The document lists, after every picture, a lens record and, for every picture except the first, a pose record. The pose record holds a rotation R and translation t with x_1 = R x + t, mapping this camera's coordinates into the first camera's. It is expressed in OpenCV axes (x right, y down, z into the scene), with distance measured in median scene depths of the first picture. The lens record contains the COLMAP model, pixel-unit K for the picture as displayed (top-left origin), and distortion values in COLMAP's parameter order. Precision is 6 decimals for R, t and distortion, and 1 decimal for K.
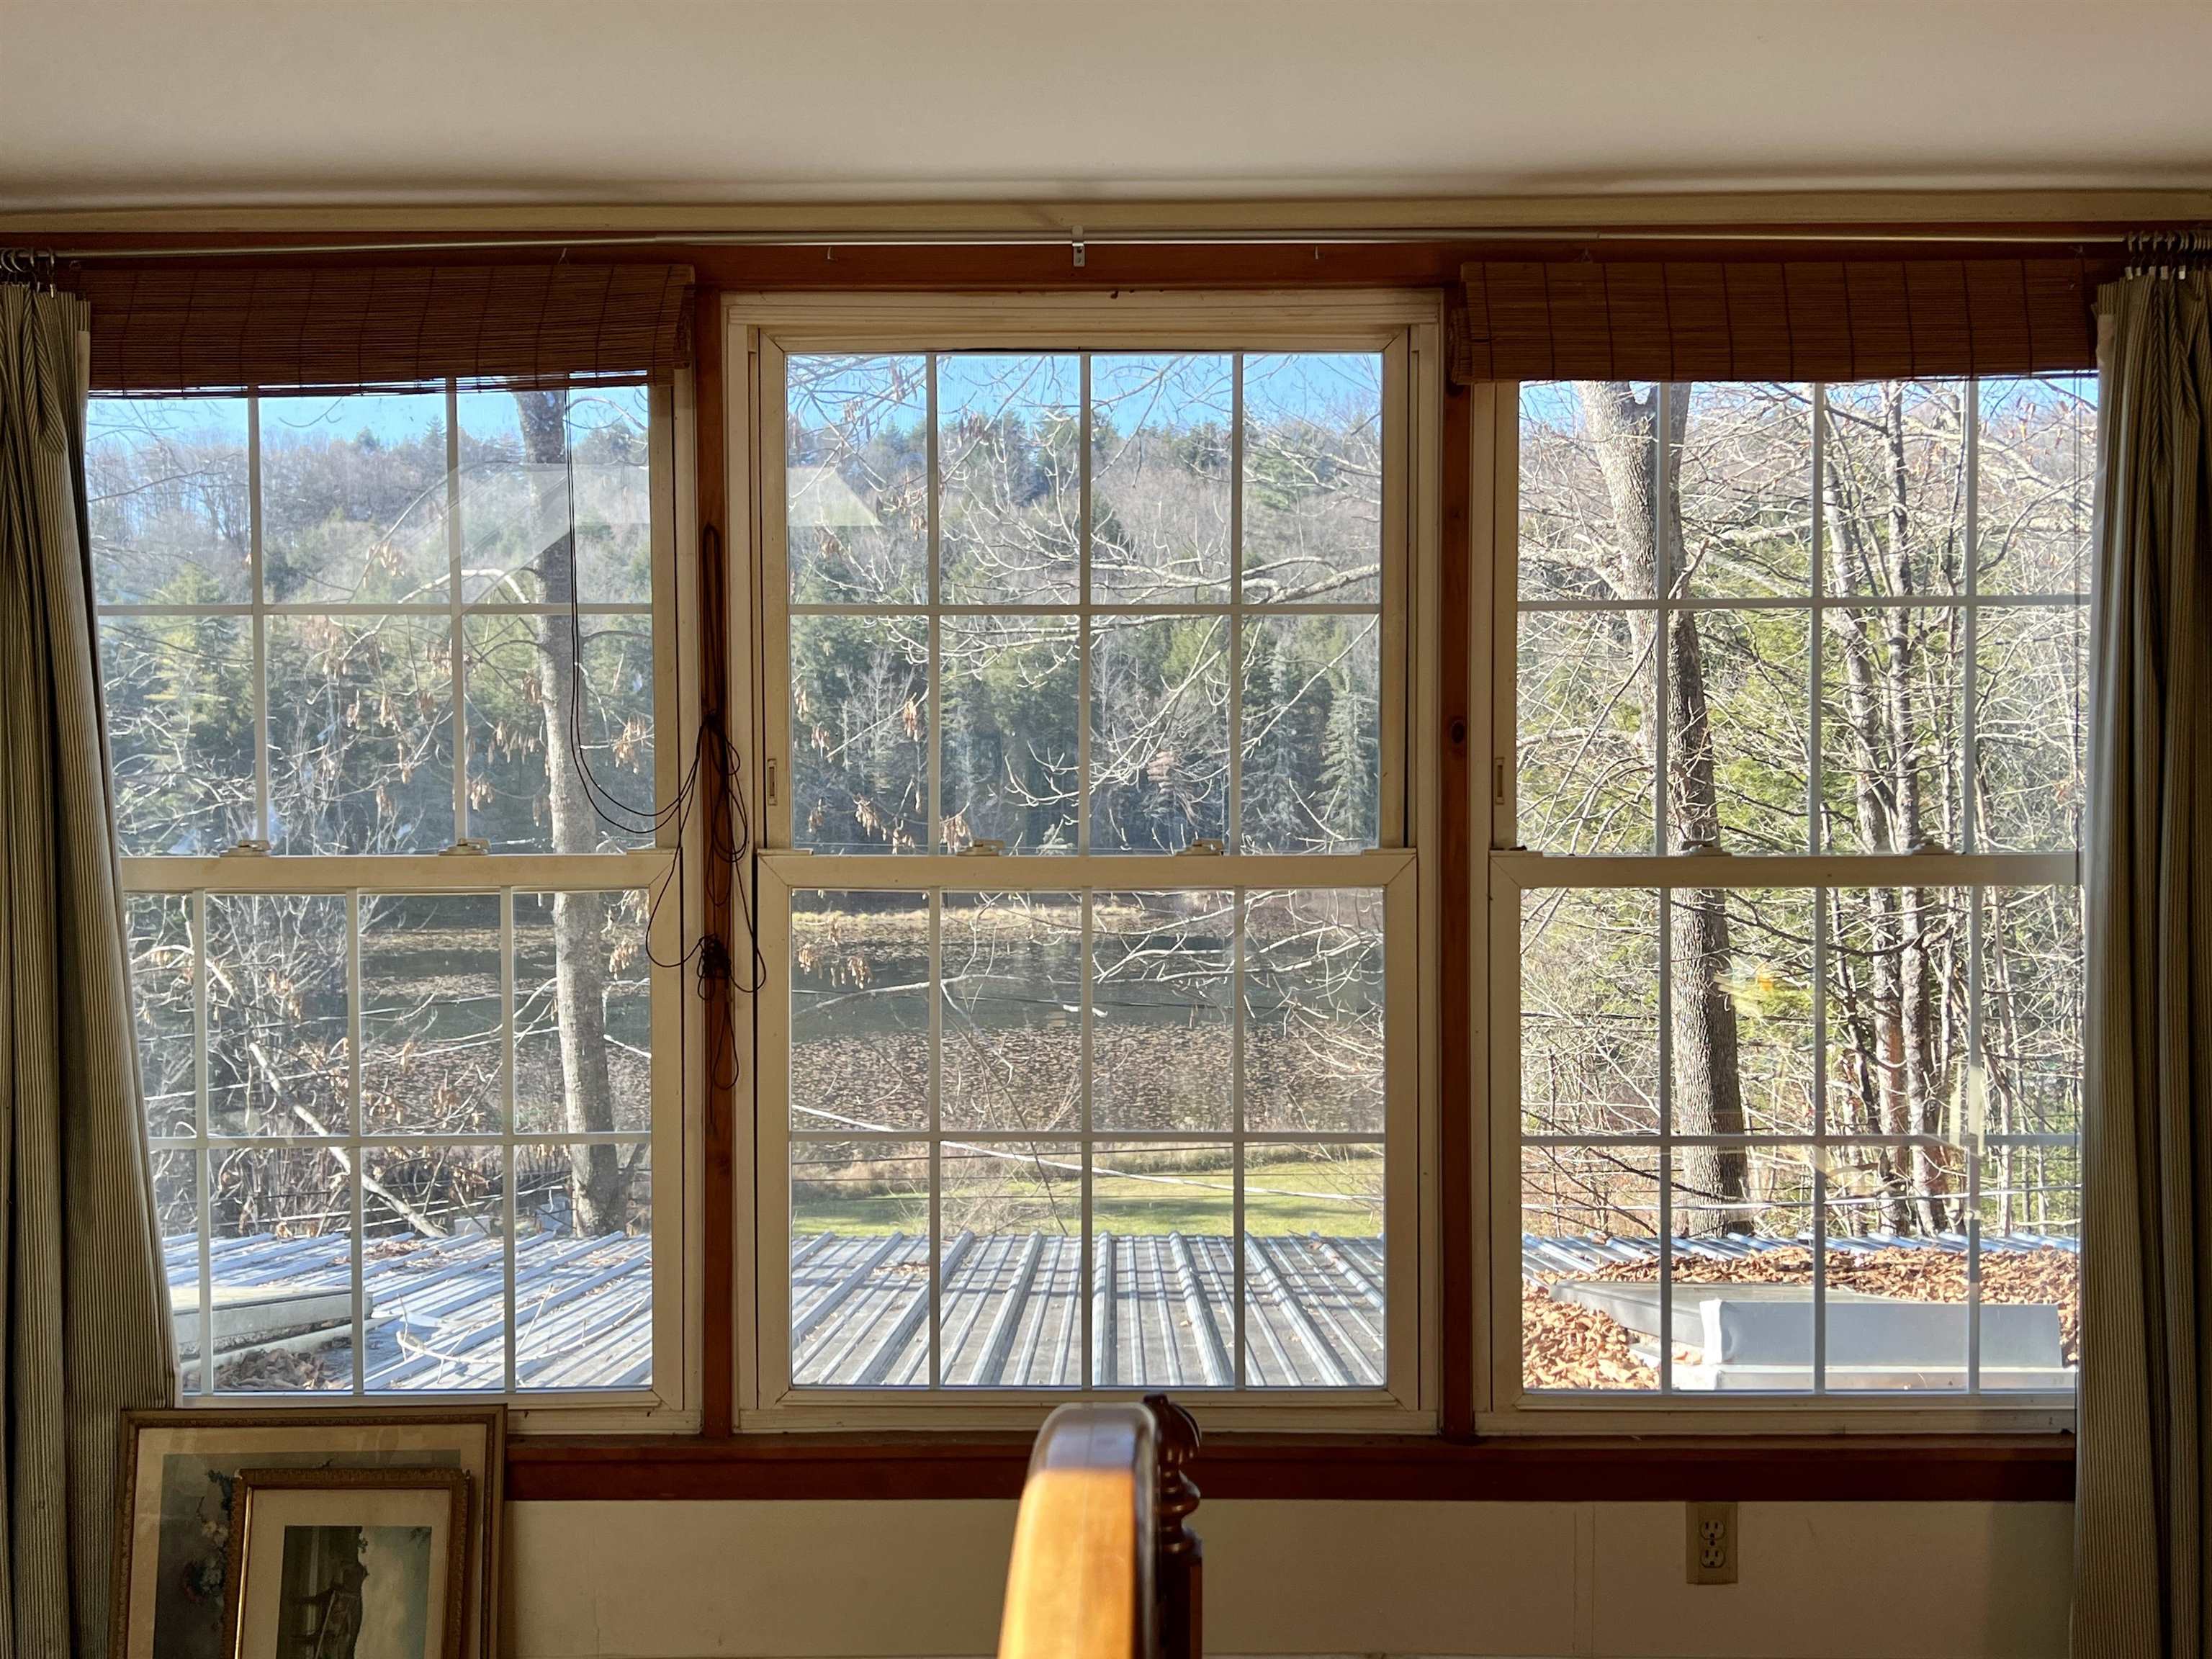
lens RADIAL K [[2259.7, 0, 1098.2], [0, 2259.7, 830.1], [0, 0, 1]] dist [0.004633, 0.000000]
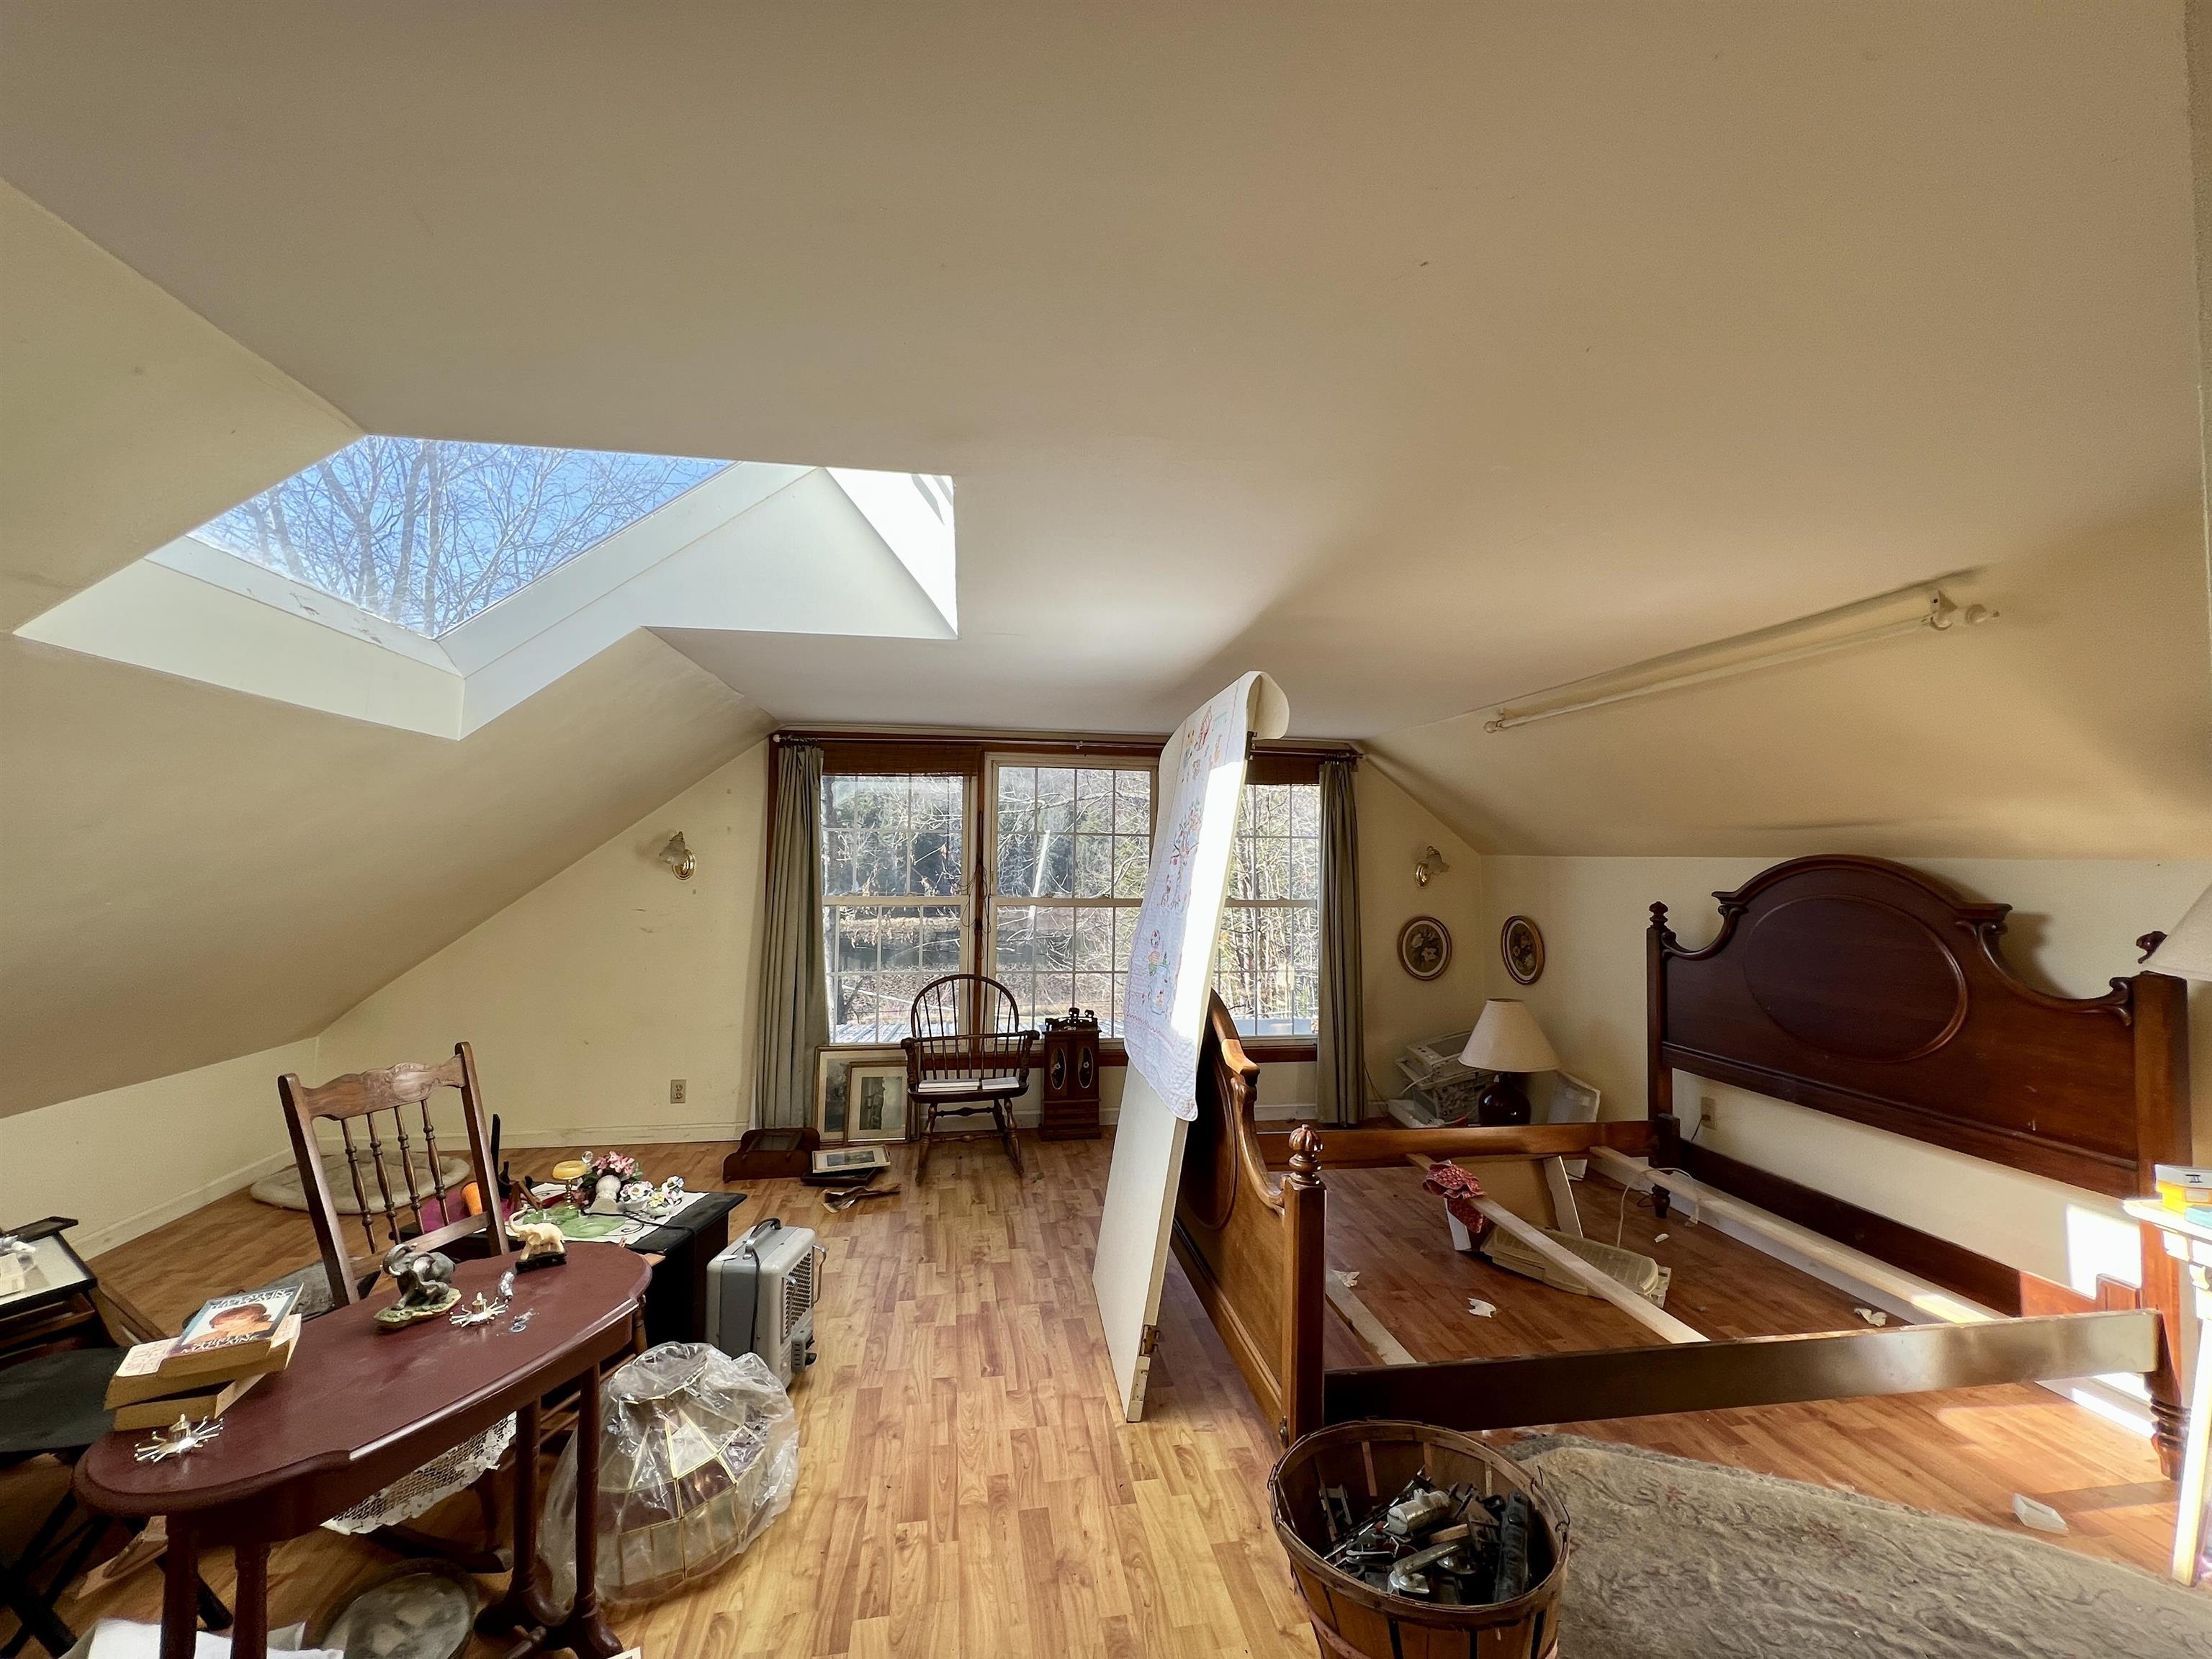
lens RADIAL K [[895.4, 0, 1104.1], [0, 895.4, 822.2], [0, 0, 1]] dist [-0.006927, -0.000075]
pose [[0.983626, 0.024134, 0.178601, -0.237899], [-0.011157, 0.997247, -0.073308, -0.007173], [-0.179878, 0.070115, 0.981187, -0.537819]]
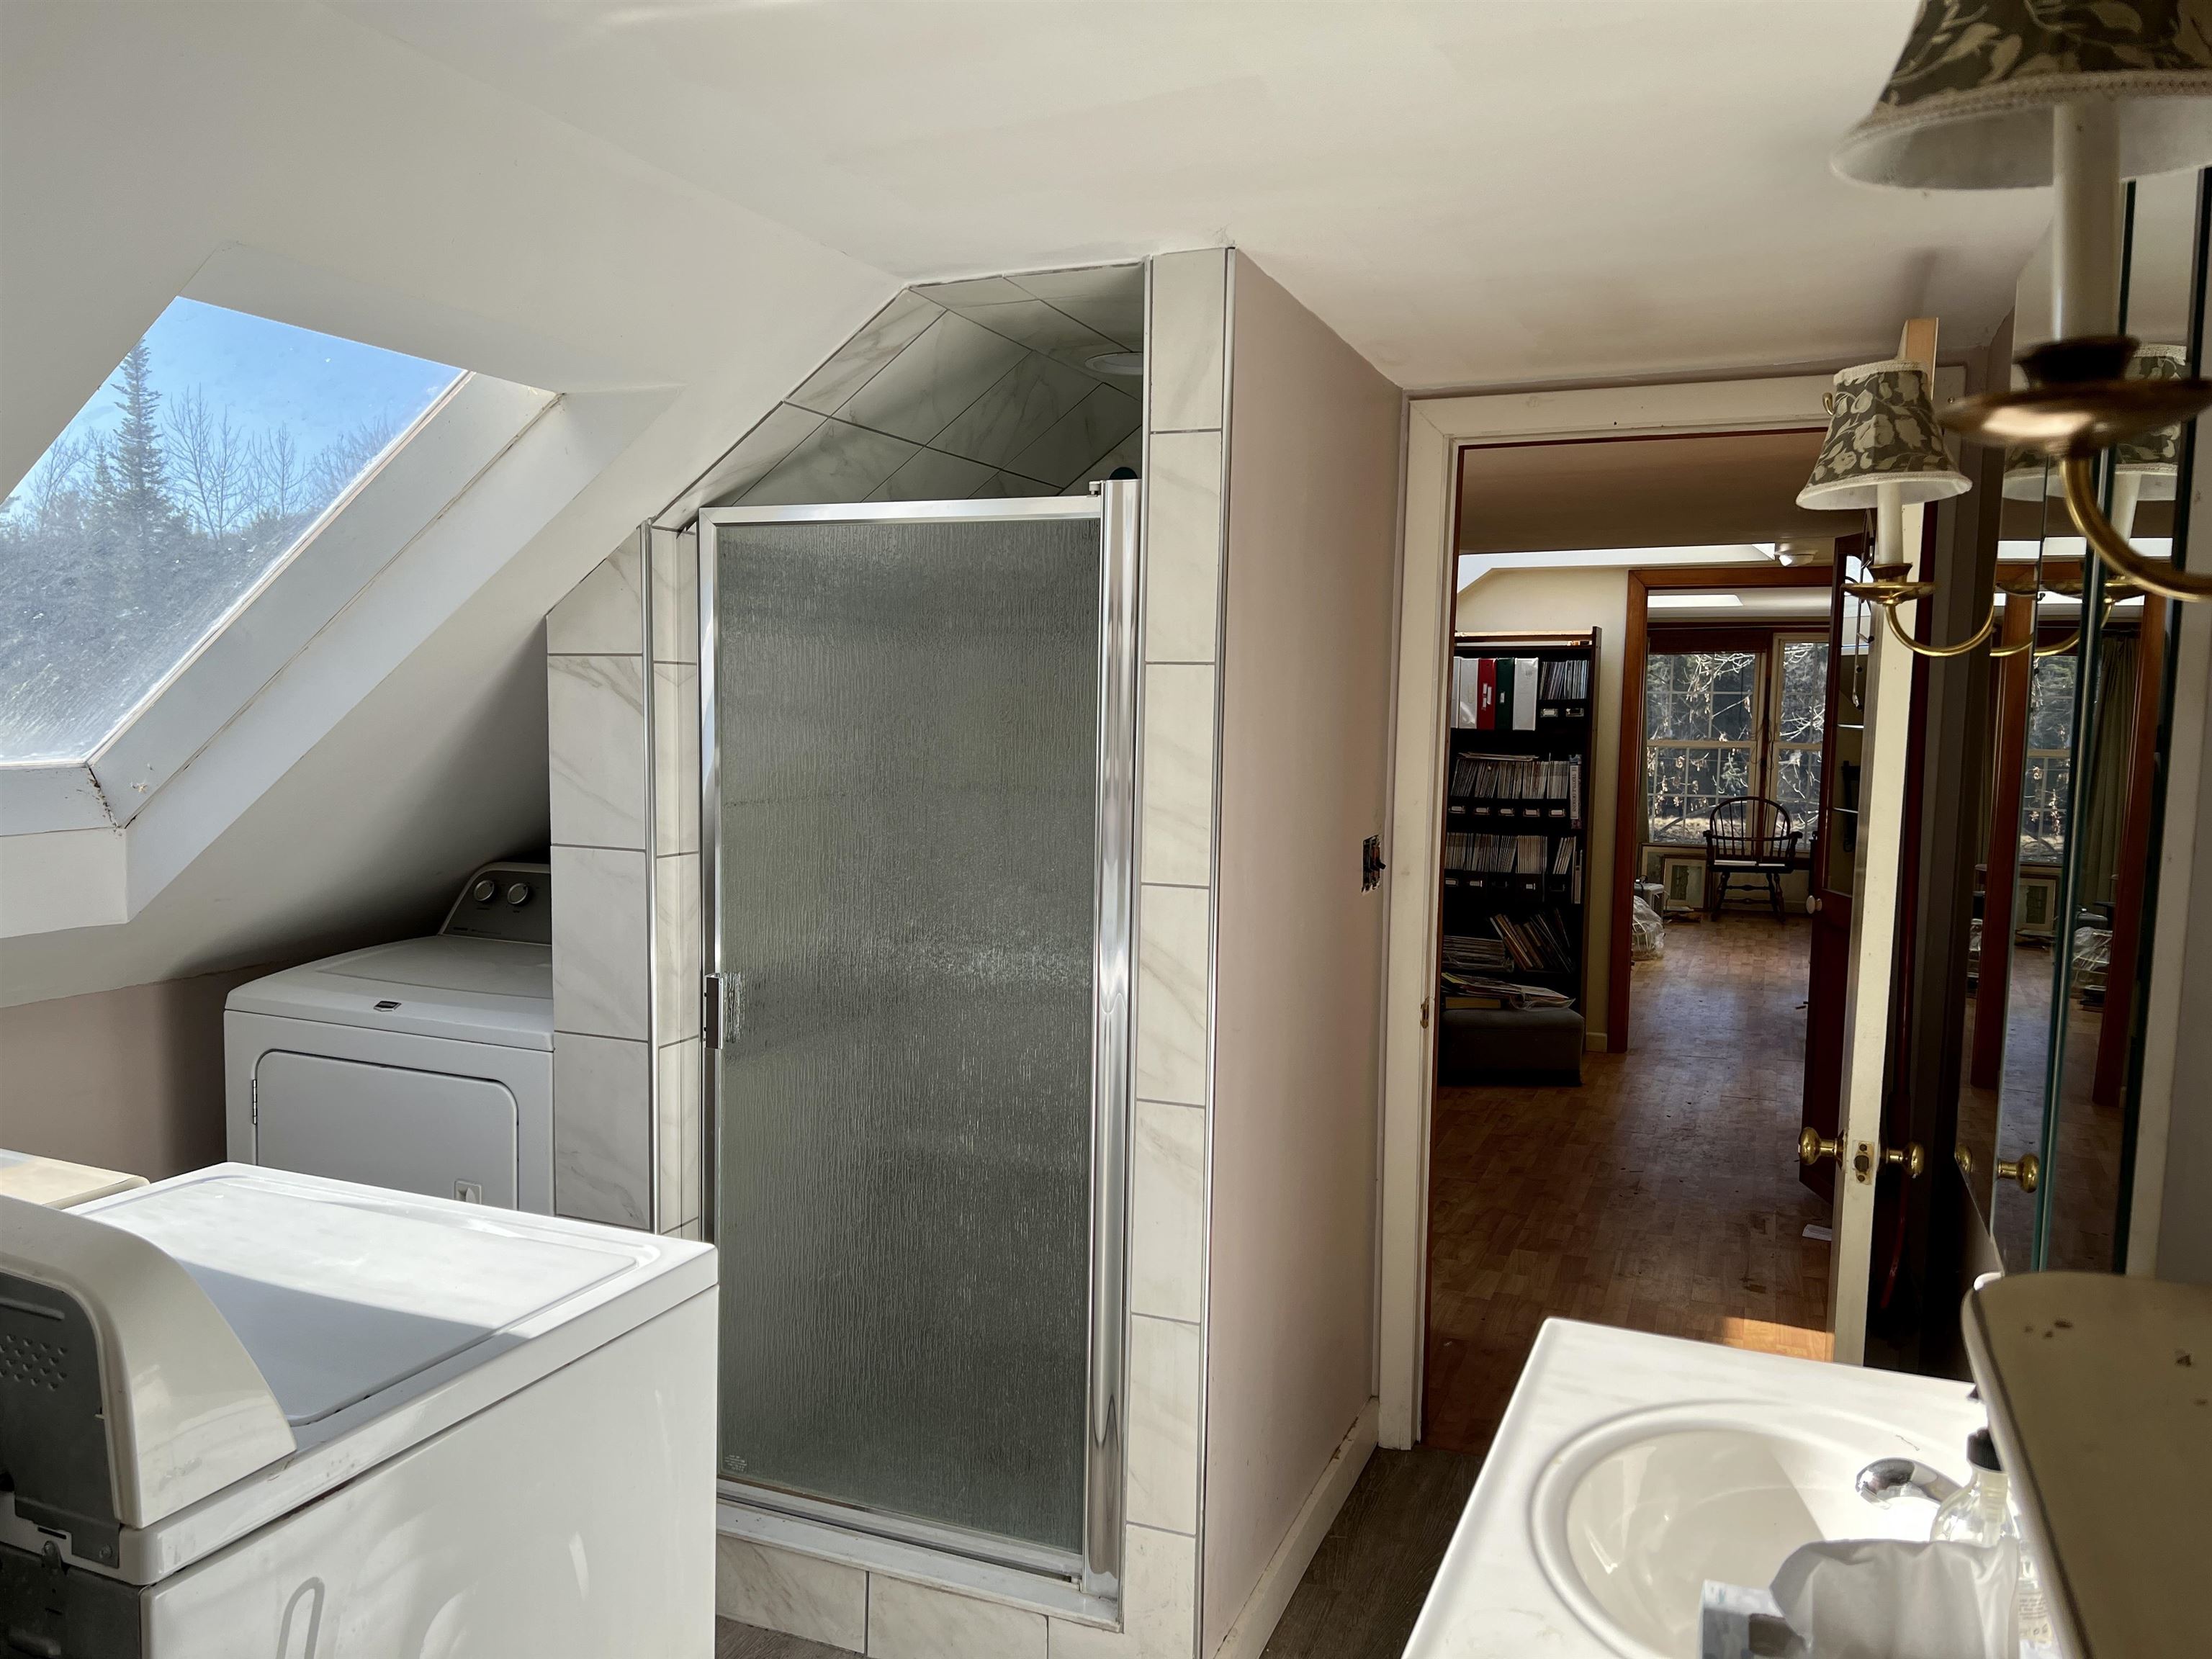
lens RADIAL K [[1649.8, 0, 1099.0], [0, 1649.8, 835.4], [0, 0, 1]] dist [0.004473, -0.004917]
pose [[0.927943, 0.057135, -0.368317, -0.183054], [-0.039422, 0.997683, 0.055445, 0.075115], [0.370631, -0.036930, 0.928046, -3.046926]]
